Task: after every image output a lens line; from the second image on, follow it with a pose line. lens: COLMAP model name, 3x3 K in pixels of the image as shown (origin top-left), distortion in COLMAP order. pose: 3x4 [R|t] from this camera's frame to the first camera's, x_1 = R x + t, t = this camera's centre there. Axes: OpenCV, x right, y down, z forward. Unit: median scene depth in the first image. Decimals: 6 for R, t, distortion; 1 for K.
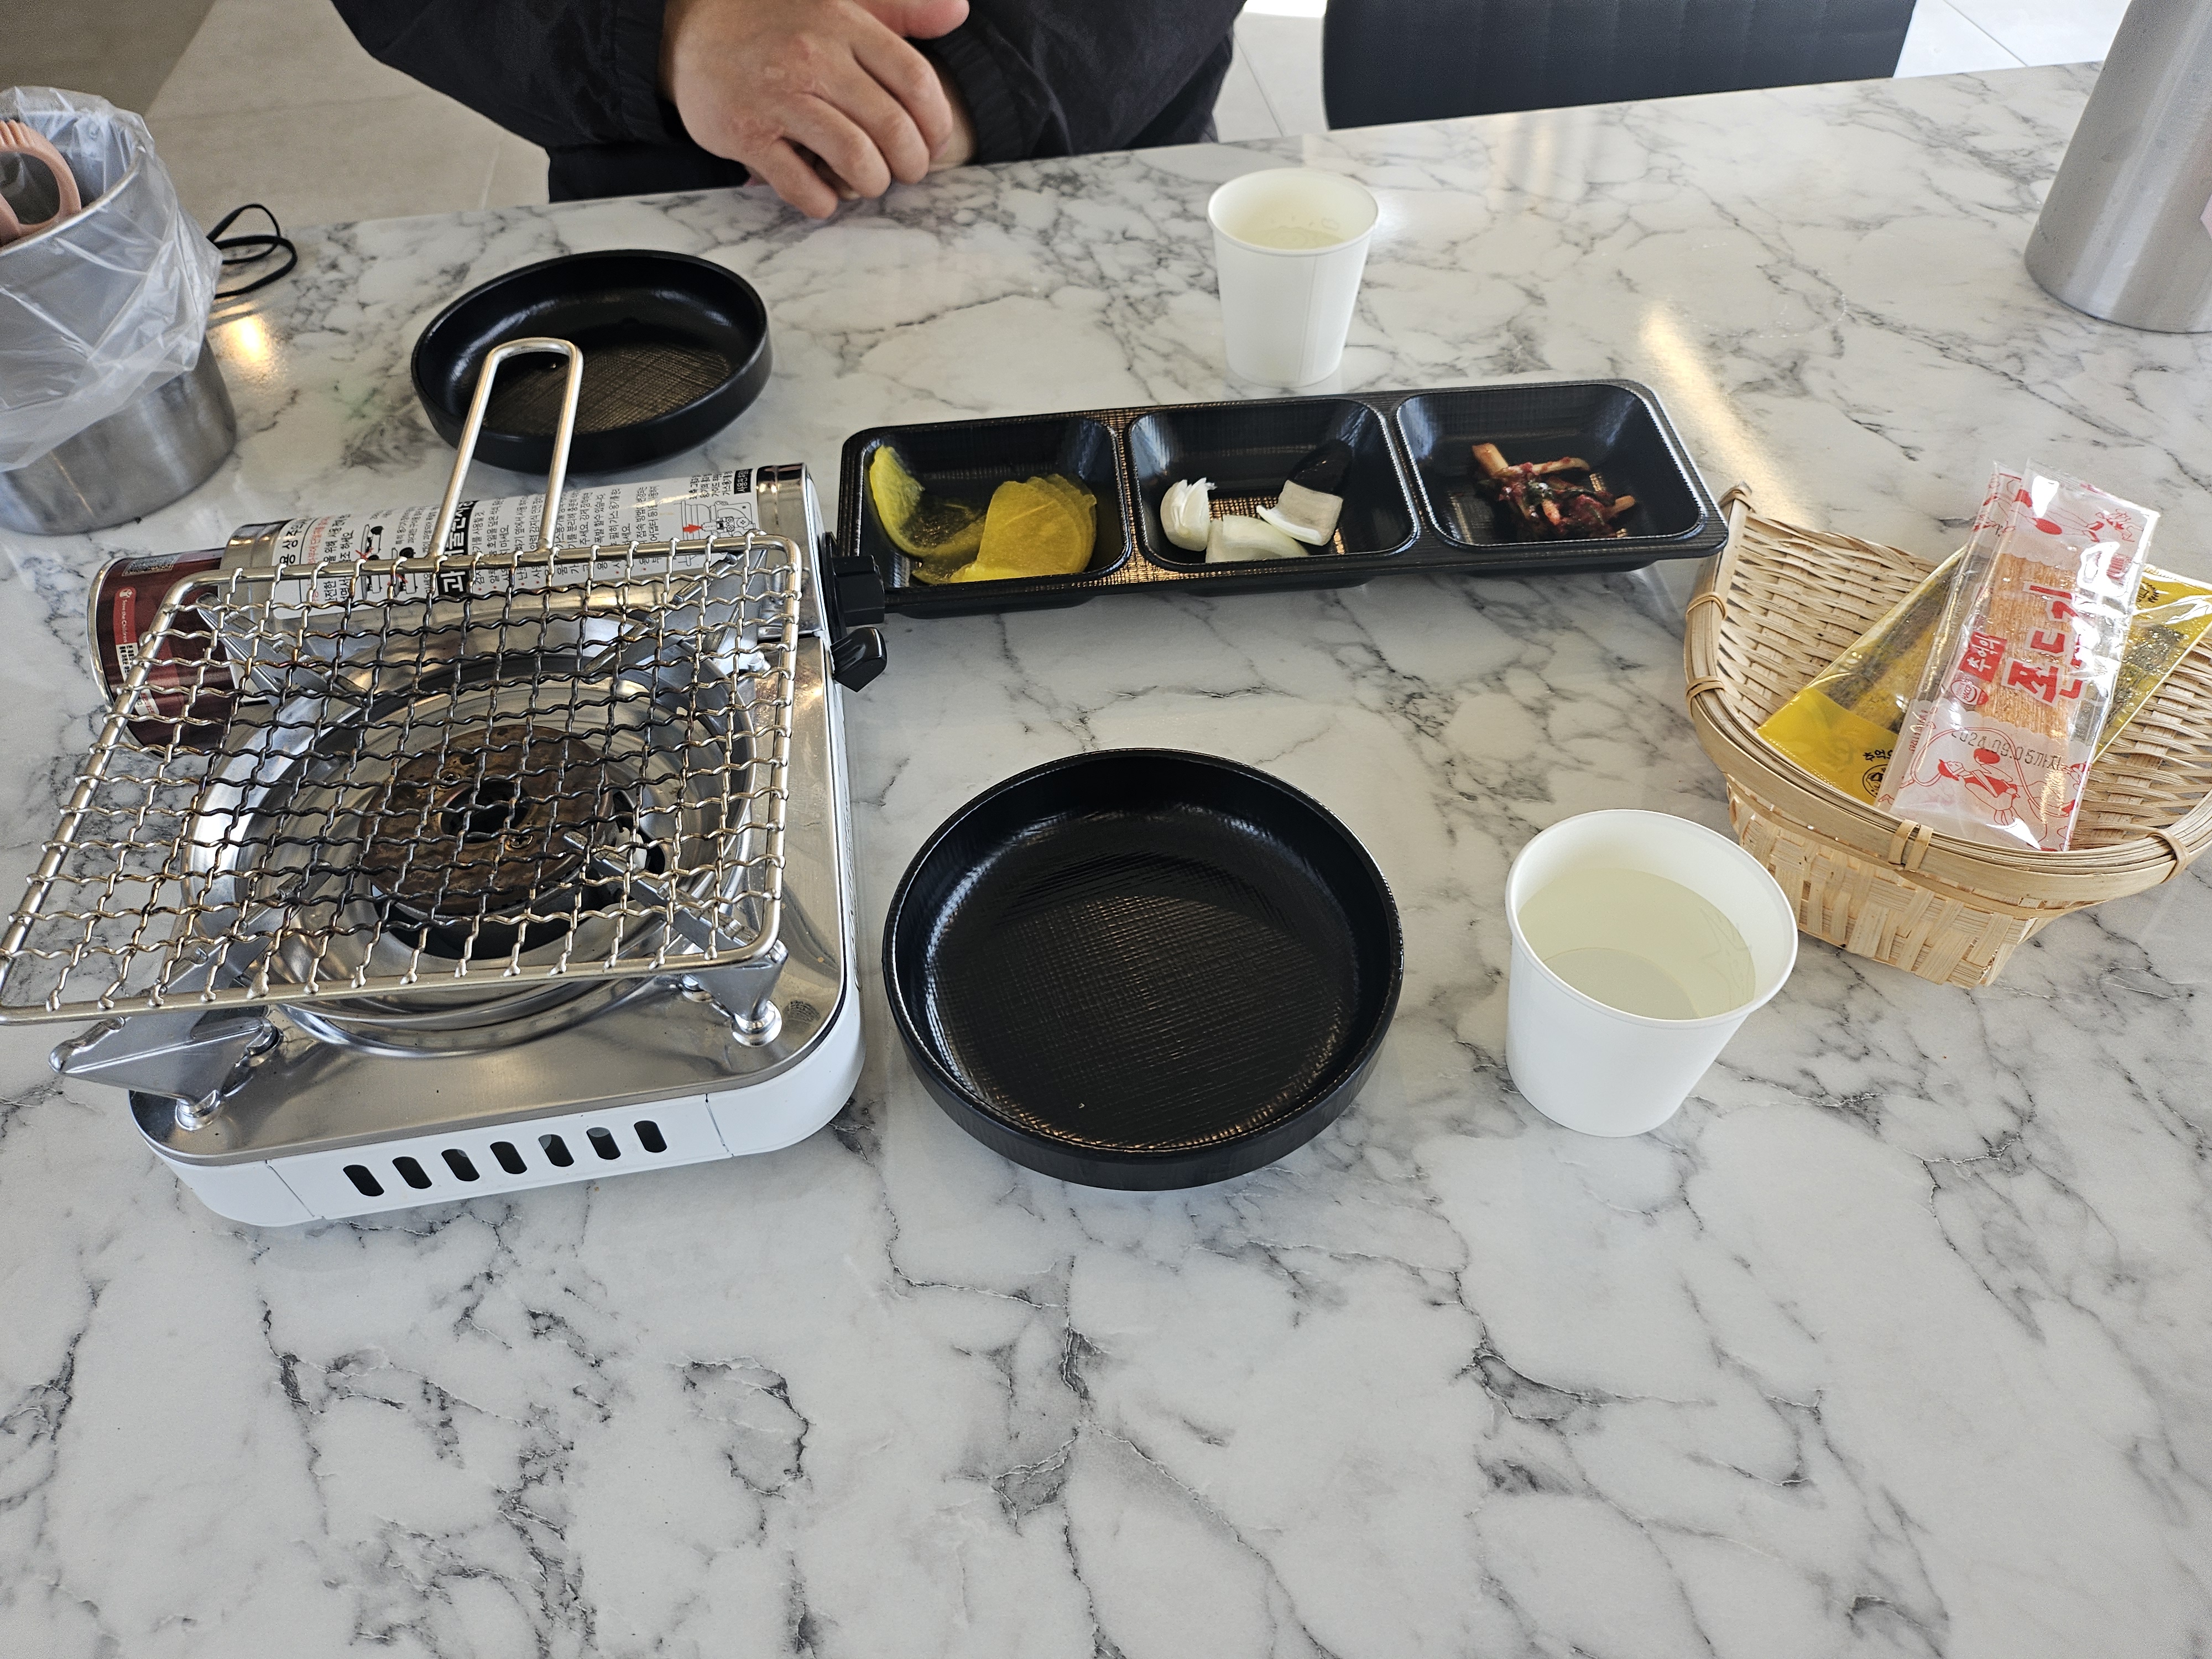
lens RADIAL K [[1578.7, 0, 1101.7], [0, 1578.7, 829.9], [0, 0, 1]] dist [0.060399, -0.074105]
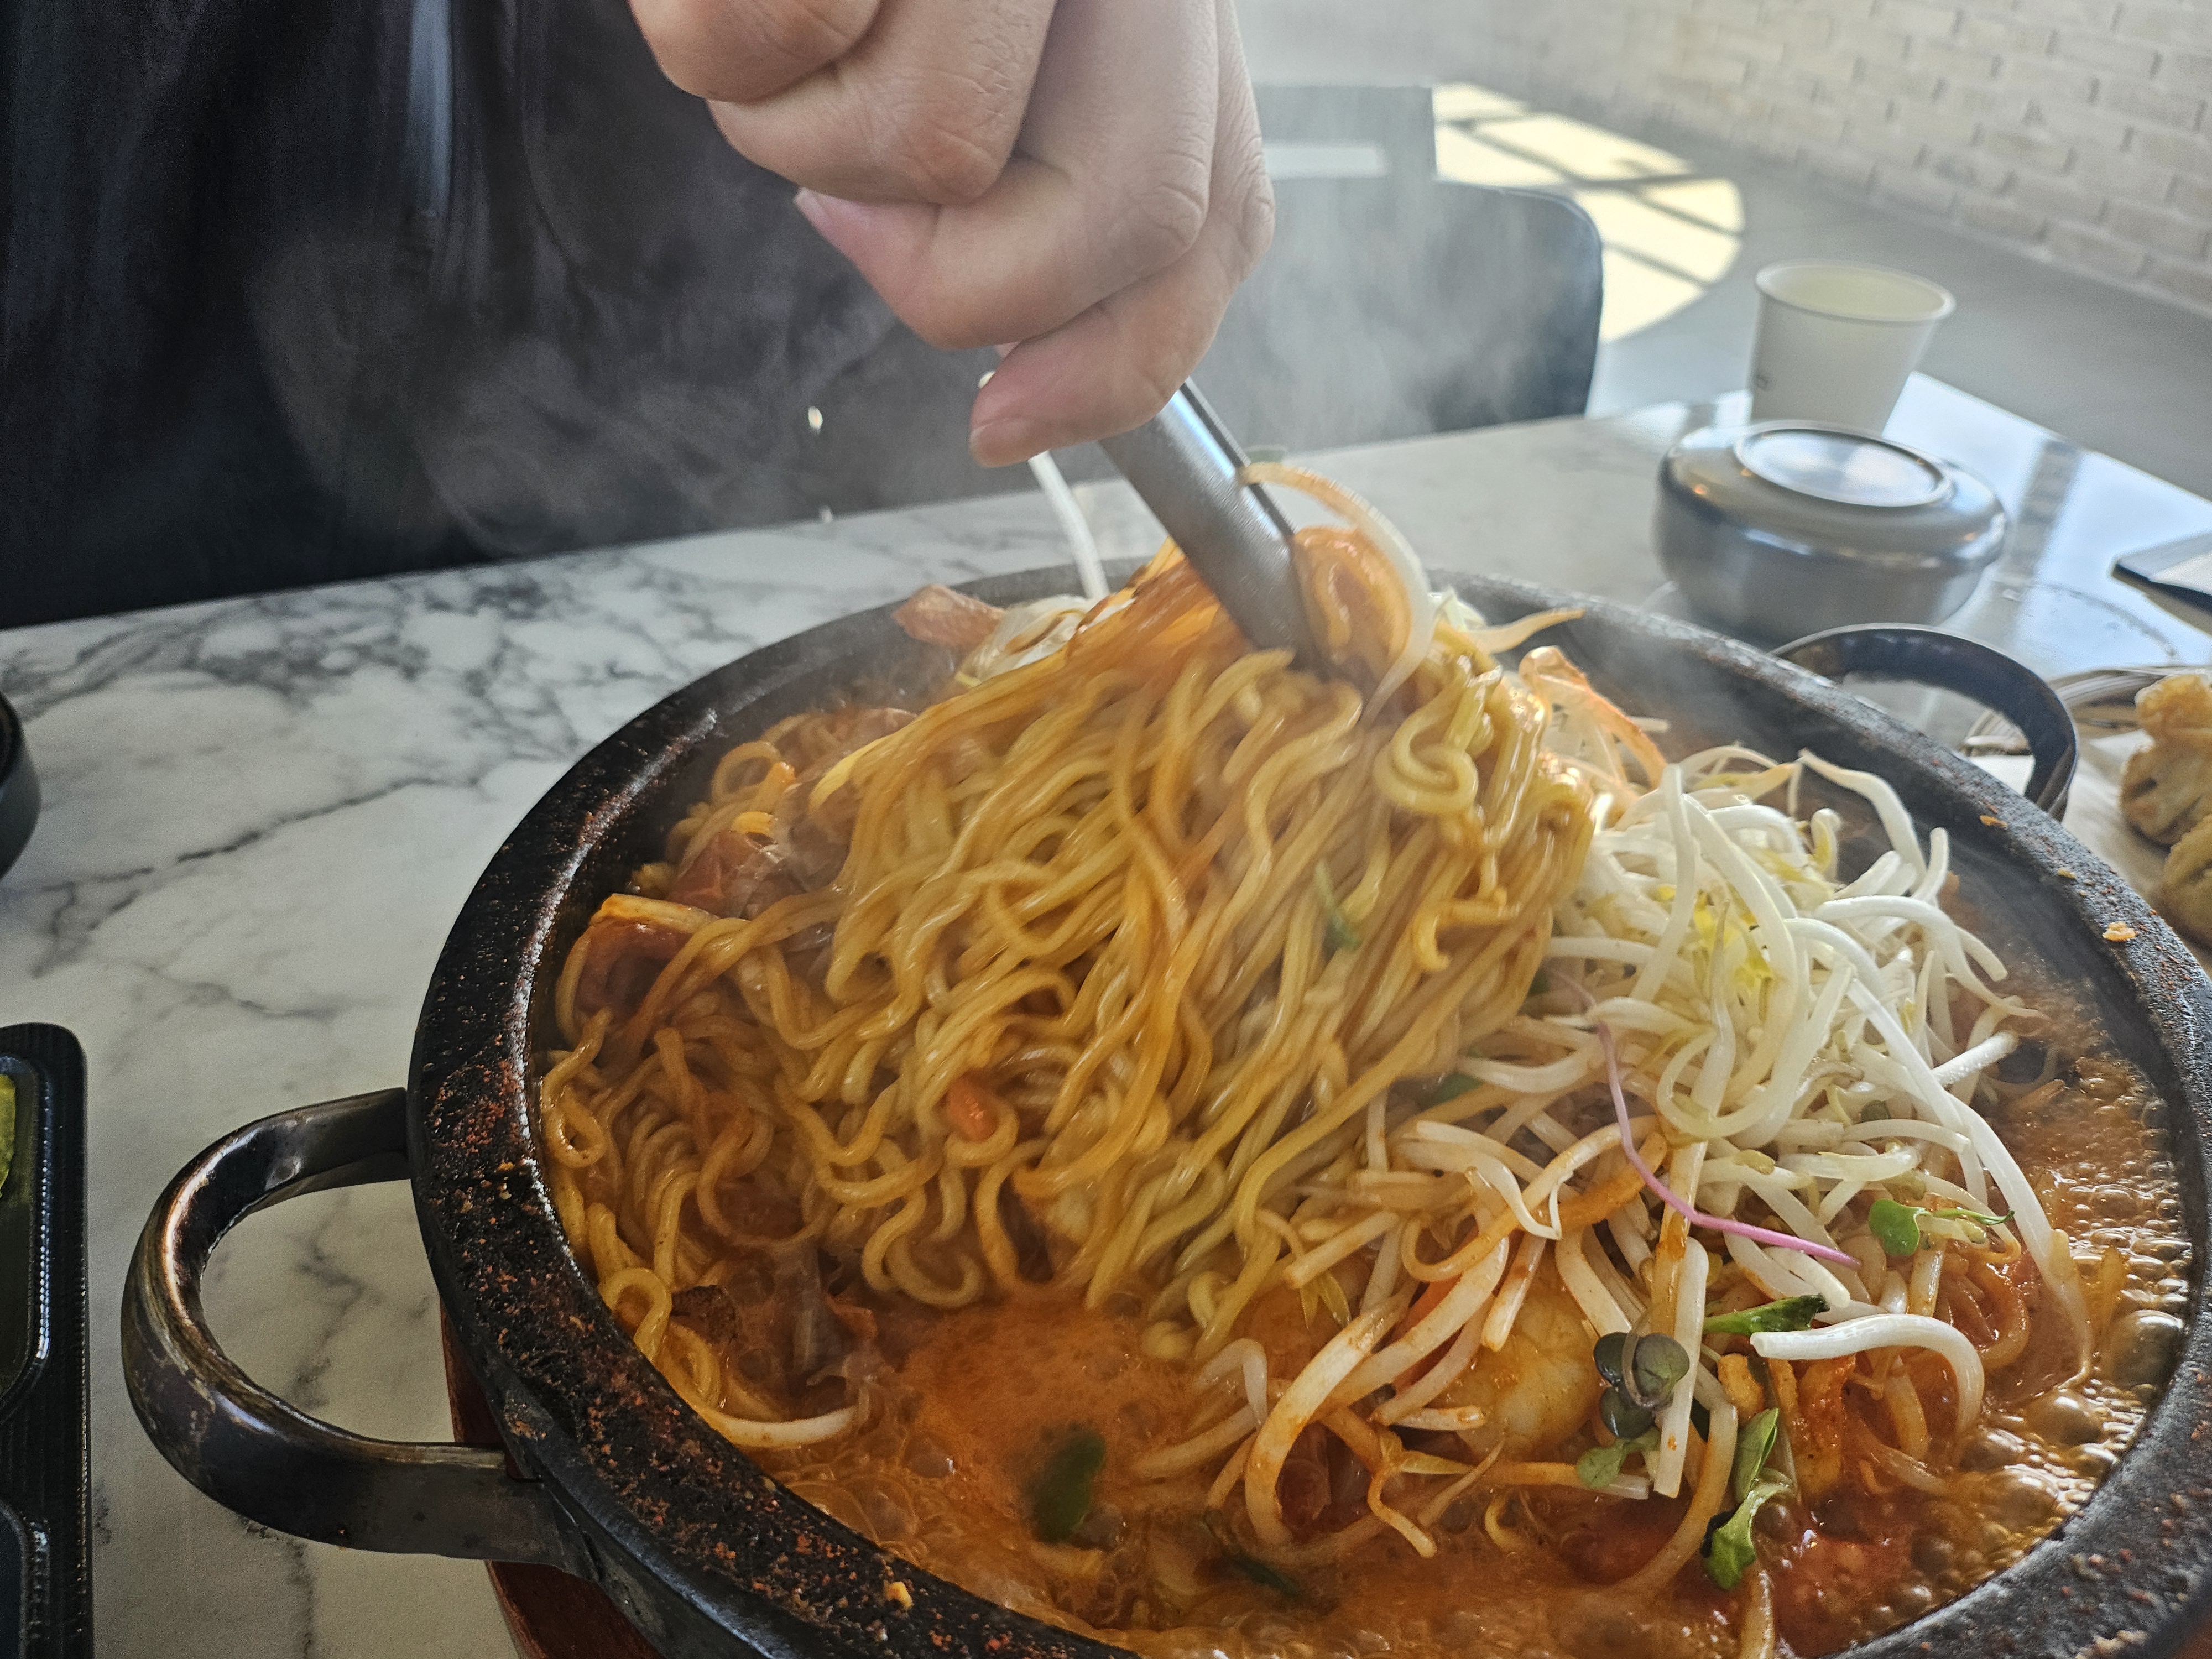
lens RADIAL K [[1592.7, 0, 1099.6], [0, 1592.7, 839.4], [0, 0, 1]] dist [0.037597, -0.056097]
pose [[0.966978, -0.097695, 0.235394, 0.074293], [0.147950, 0.967231, -0.206337, -0.252050], [-0.207522, 0.234350, 0.949745, 0.629761]]
